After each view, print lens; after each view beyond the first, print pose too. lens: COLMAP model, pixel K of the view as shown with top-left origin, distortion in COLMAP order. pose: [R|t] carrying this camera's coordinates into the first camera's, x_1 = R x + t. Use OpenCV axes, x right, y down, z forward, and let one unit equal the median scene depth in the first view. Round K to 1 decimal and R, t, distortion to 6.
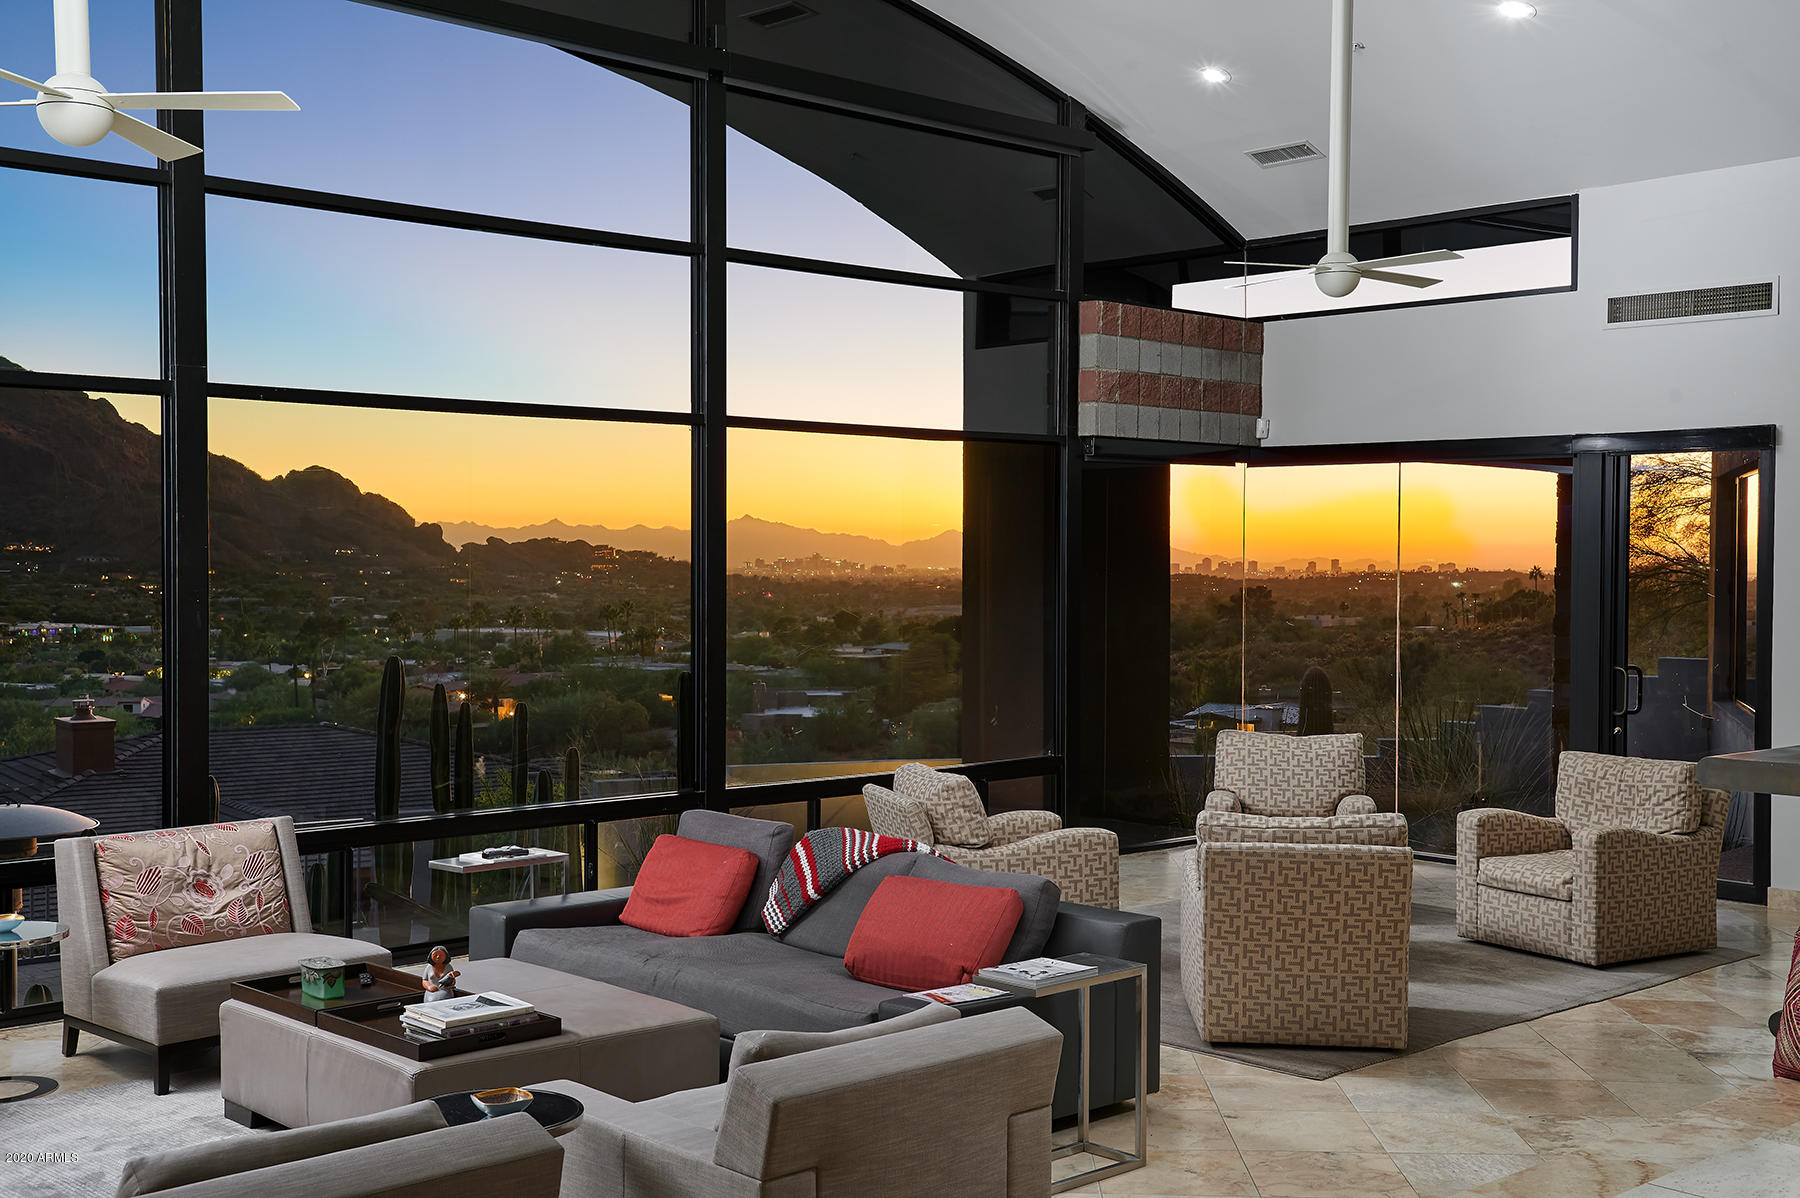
lens RADIAL K [[2022.7, 0, 903.8], [0, 2022.7, 589.5], [0, 0, 1]] dist [0.064039, 0.000000]
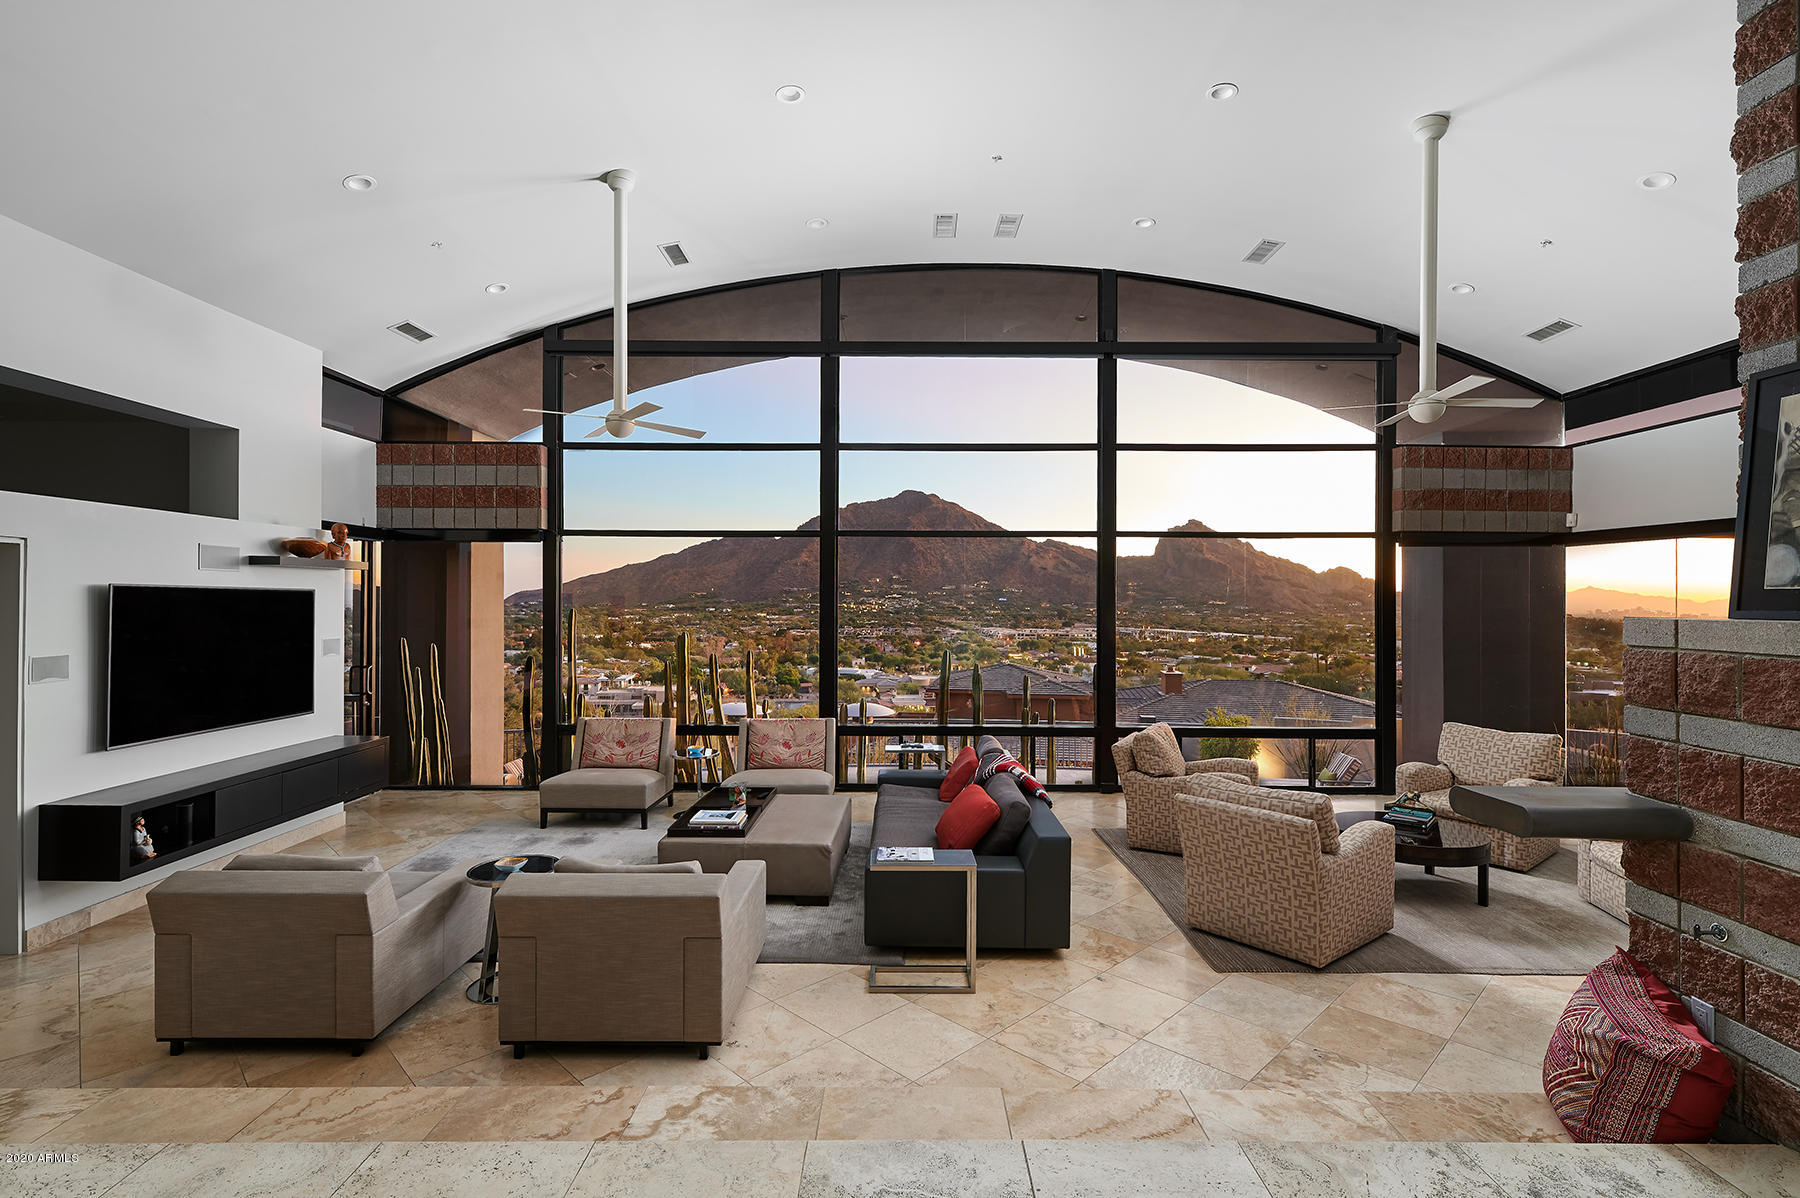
lens RADIAL K [[842.7, 0, 908.1], [0, 842.7, 609.6], [0, 0, 1]] dist [0.002793, 0.000084]
pose [[0.728311, 0.007909, -0.685201, 0.281379], [-0.015990, 0.999857, -0.005455, -0.004174], [0.685060, 0.014929, 0.728333, 0.260217]]
